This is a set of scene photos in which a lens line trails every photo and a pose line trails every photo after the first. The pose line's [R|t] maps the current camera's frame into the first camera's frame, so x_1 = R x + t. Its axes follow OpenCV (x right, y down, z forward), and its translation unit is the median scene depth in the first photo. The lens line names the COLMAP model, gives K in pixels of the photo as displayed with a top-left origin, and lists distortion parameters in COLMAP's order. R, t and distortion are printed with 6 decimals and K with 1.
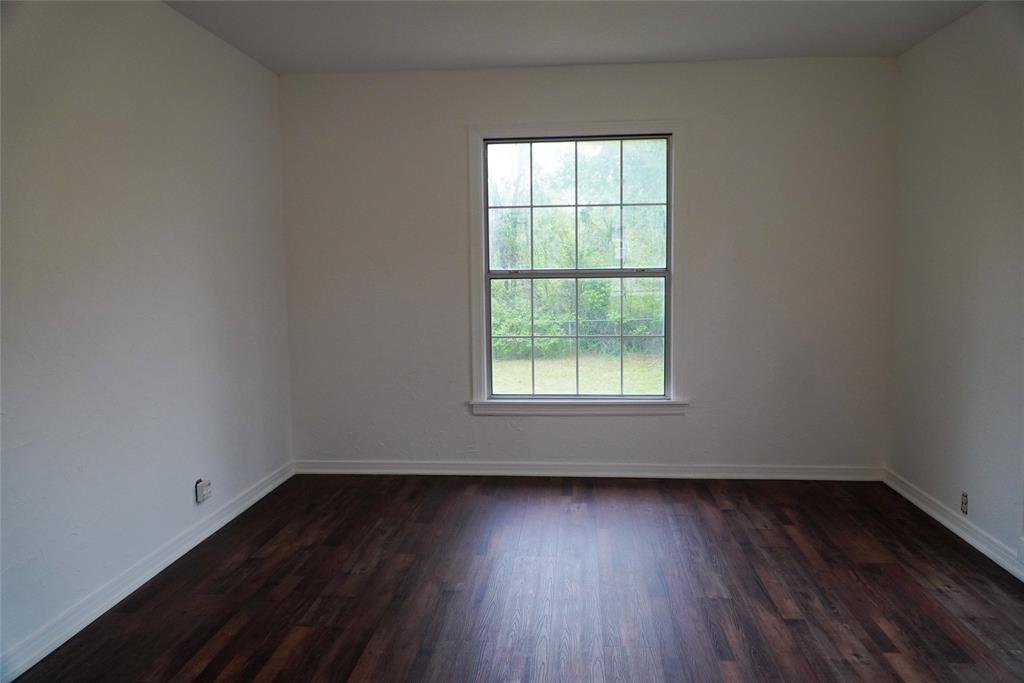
lens RADIAL K [[824.9, 0, 504.0], [0, 824.9, 341.9], [0, 0, 1]] dist [0.009035, 0.004575]
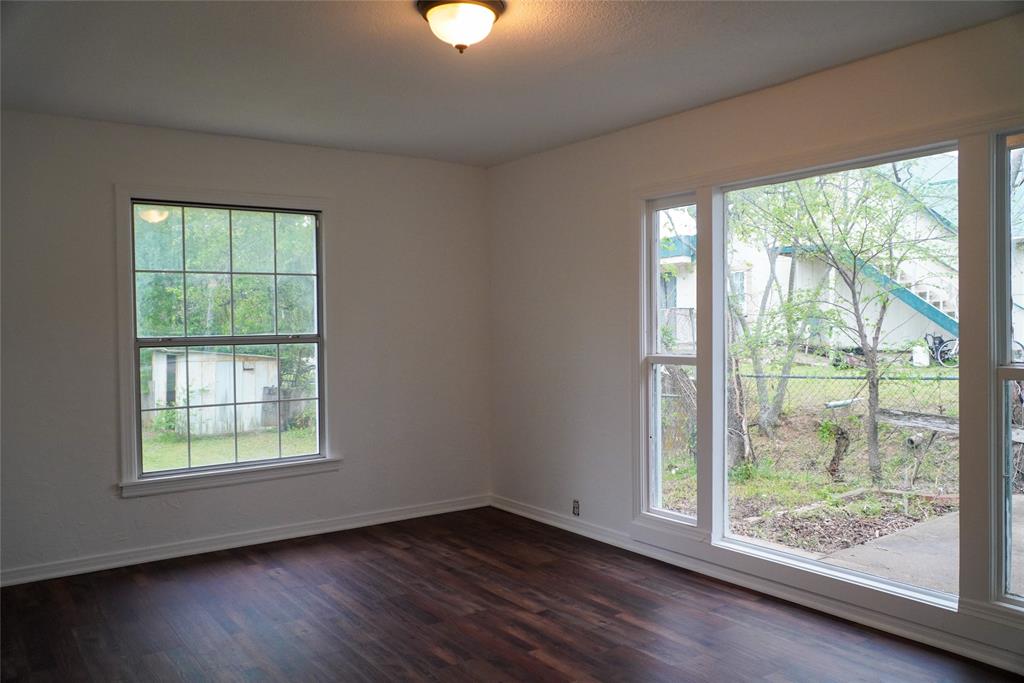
lens RADIAL K [[824.9, 0, 504.0], [0, 824.9, 341.9], [0, 0, 1]] dist [0.009035, 0.004575]
pose [[0.765108, -0.013702, 0.643756, -0.325097], [0.068275, 0.995864, -0.059948, 0.001056], [-0.640272, 0.089820, 0.762879, 0.032428]]
